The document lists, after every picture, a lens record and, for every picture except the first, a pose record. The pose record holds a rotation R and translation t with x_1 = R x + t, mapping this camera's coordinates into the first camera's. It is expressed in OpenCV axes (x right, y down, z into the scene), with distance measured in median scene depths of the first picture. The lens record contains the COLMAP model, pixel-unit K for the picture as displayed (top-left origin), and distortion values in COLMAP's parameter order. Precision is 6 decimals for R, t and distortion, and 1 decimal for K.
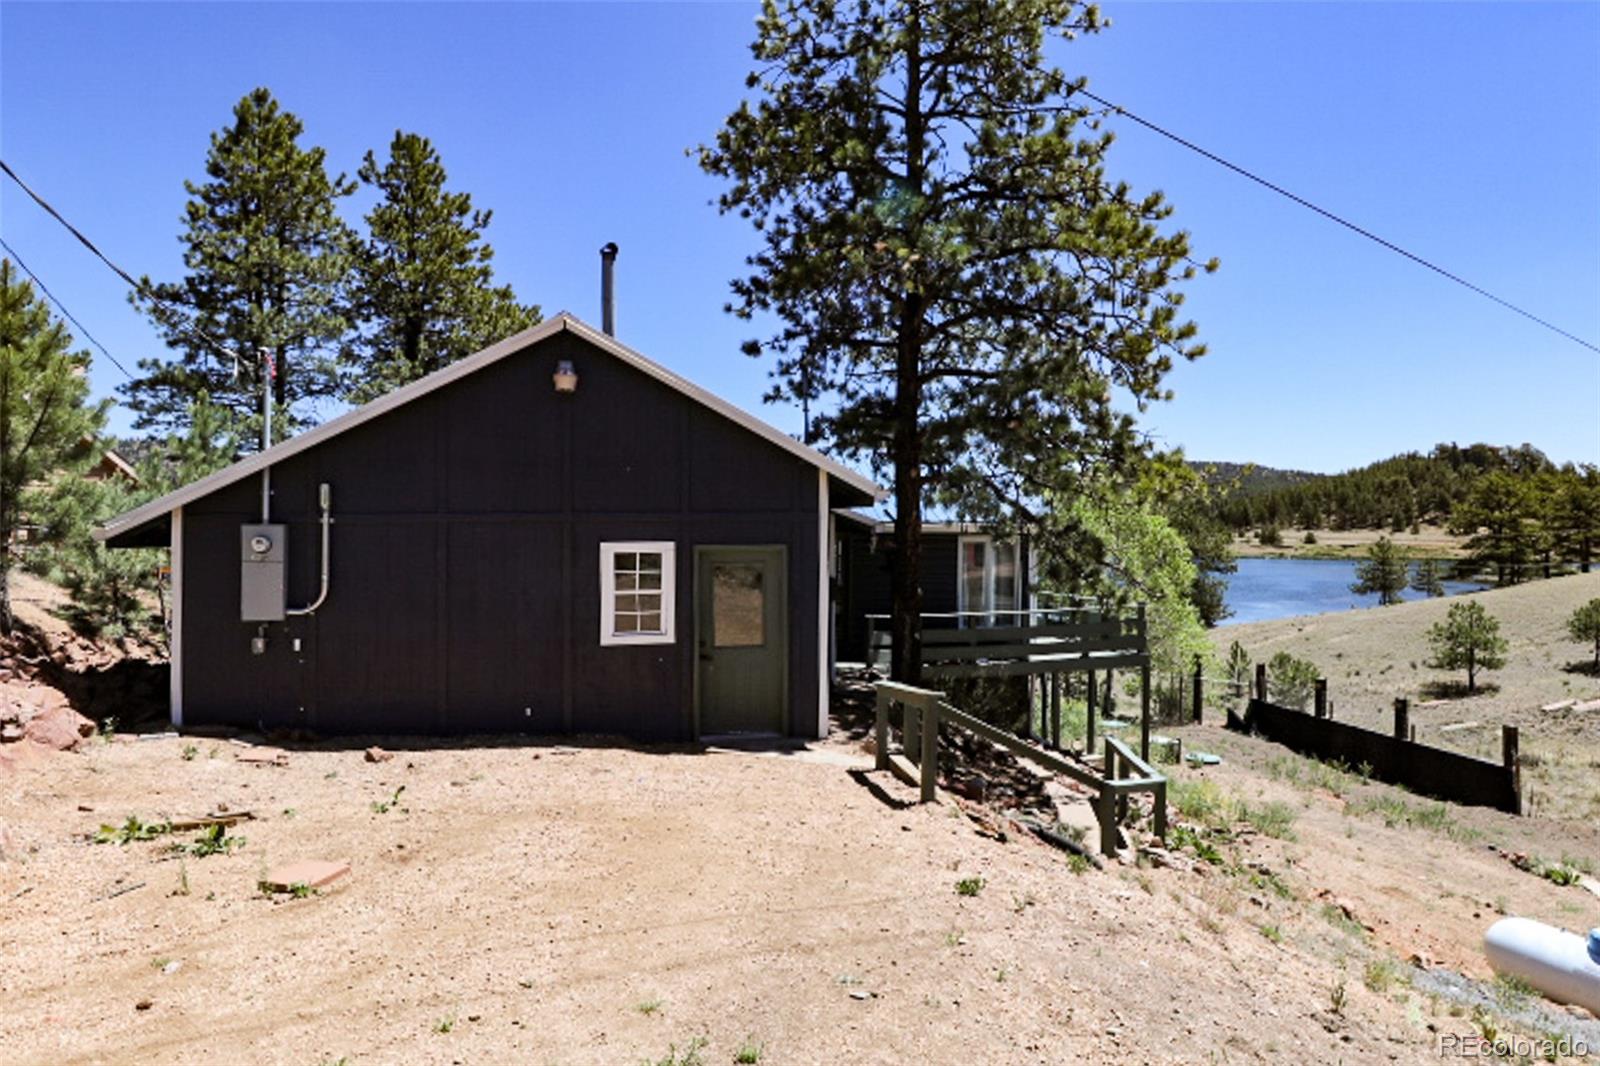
lens RADIAL K [[882.8, 0, 795.2], [0, 882.8, 519.3], [0, 0, 1]] dist [-0.001656, -0.001011]
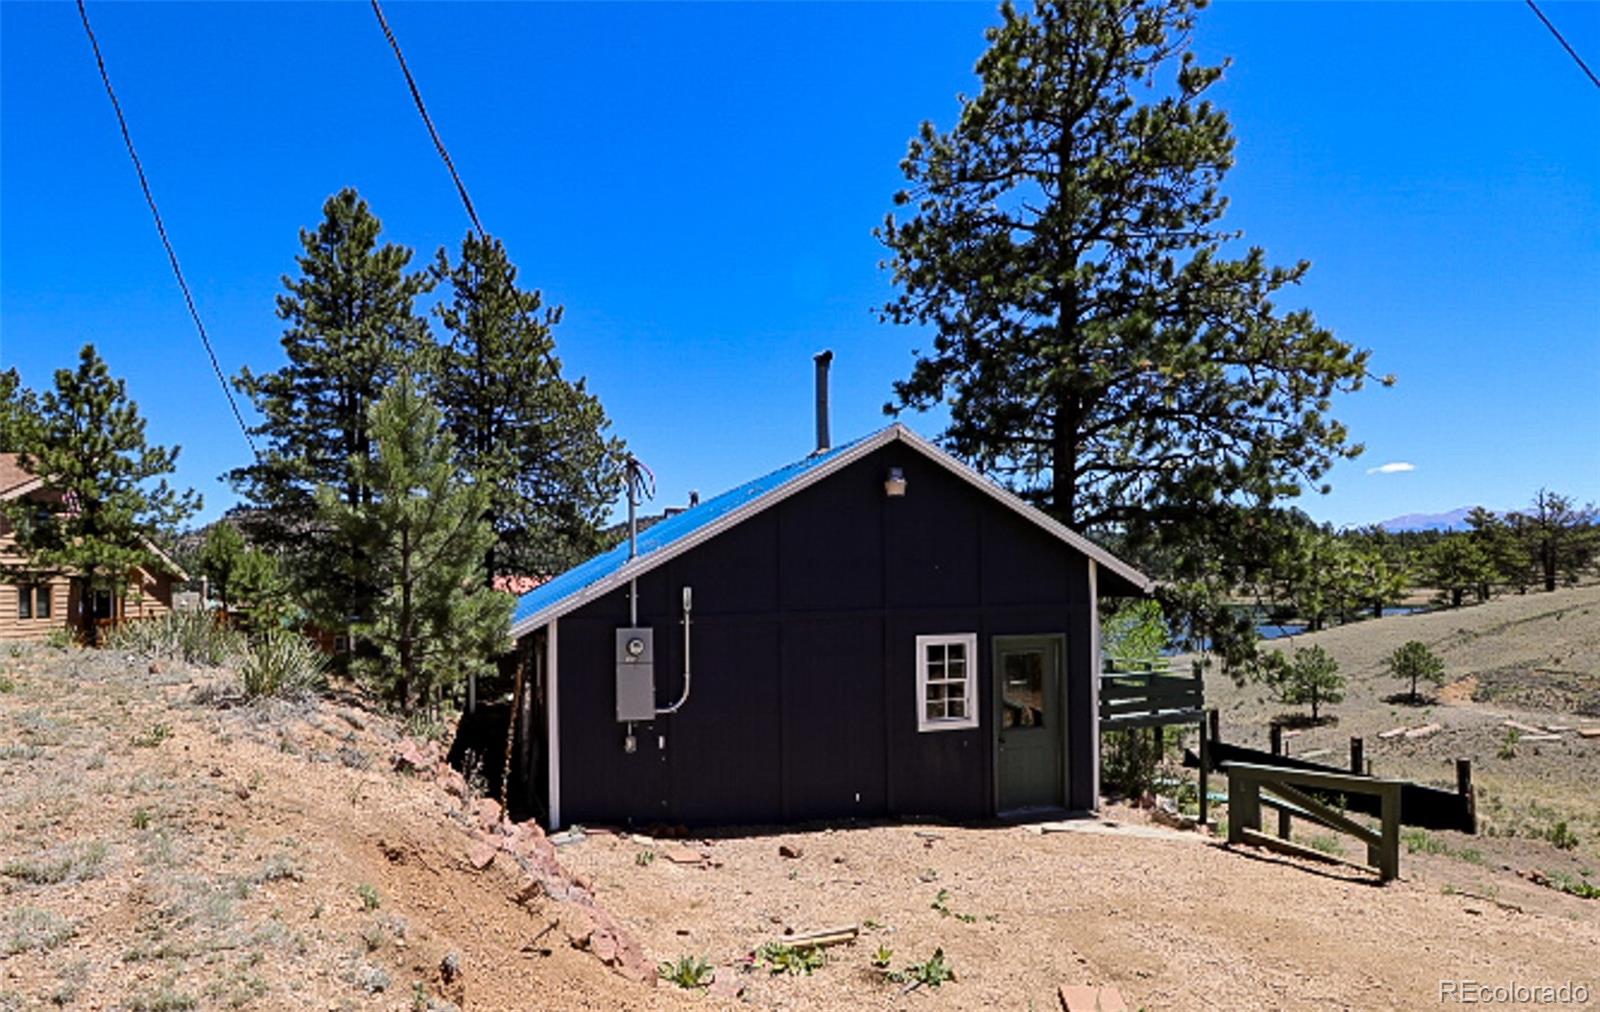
lens RADIAL K [[796.6, 0, 729.7], [0, 796.6, 567.2], [0, 0, 1]] dist [-0.000468, -0.012640]
pose [[0.996759, -0.011350, 0.079638, -0.350394], [0.012307, 0.999858, -0.011545, -0.032650], [-0.079495, 0.012487, 0.996757, 0.035845]]
